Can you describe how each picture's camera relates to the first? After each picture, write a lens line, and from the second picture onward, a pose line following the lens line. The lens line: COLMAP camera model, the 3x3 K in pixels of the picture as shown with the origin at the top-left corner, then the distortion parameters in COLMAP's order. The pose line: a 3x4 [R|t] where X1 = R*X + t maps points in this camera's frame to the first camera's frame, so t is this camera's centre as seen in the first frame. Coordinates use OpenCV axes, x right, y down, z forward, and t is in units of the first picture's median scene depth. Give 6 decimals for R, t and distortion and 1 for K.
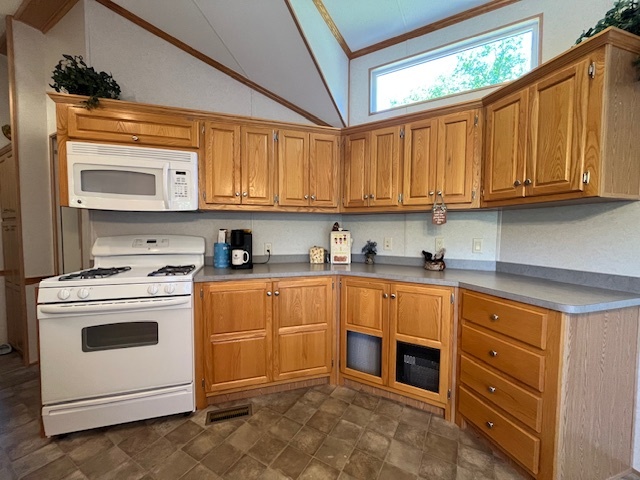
lens RADIAL K [[258.5, 0, 320.1], [0, 258.5, 242.2], [0, 0, 1]] dist [-0.005364, 0.000413]
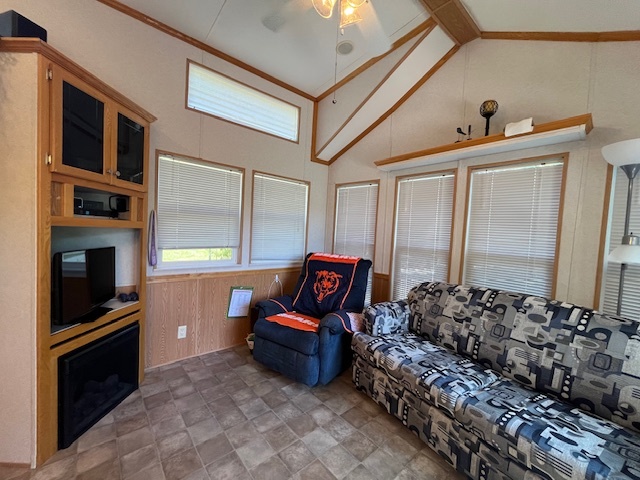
lens RADIAL K [[258.5, 0, 318.1], [0, 258.5, 242.5], [0, 0, 1]] dist [-0.005364, 0.000413]
pose [[0.323946, -0.030945, 0.945569, -0.423727], [0.000455, 0.999470, 0.032553, -0.030415], [-0.946076, -0.010115, 0.323788, 0.121506]]
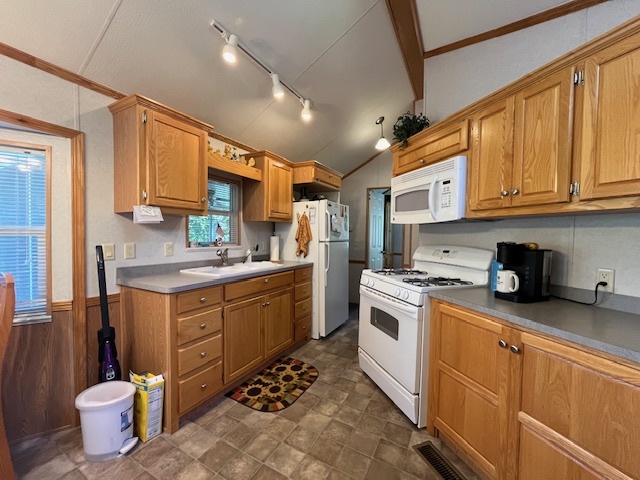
lens RADIAL K [[258.5, 0, 319.4], [0, 258.5, 242.4], [0, 0, 1]] dist [-0.005364, 0.000413]
pose [[0.026912, 0.027919, -0.999248, 0.413186], [-0.061780, 0.997746, 0.026213, -0.040096], [0.997727, 0.061028, 0.028576, 0.503947]]
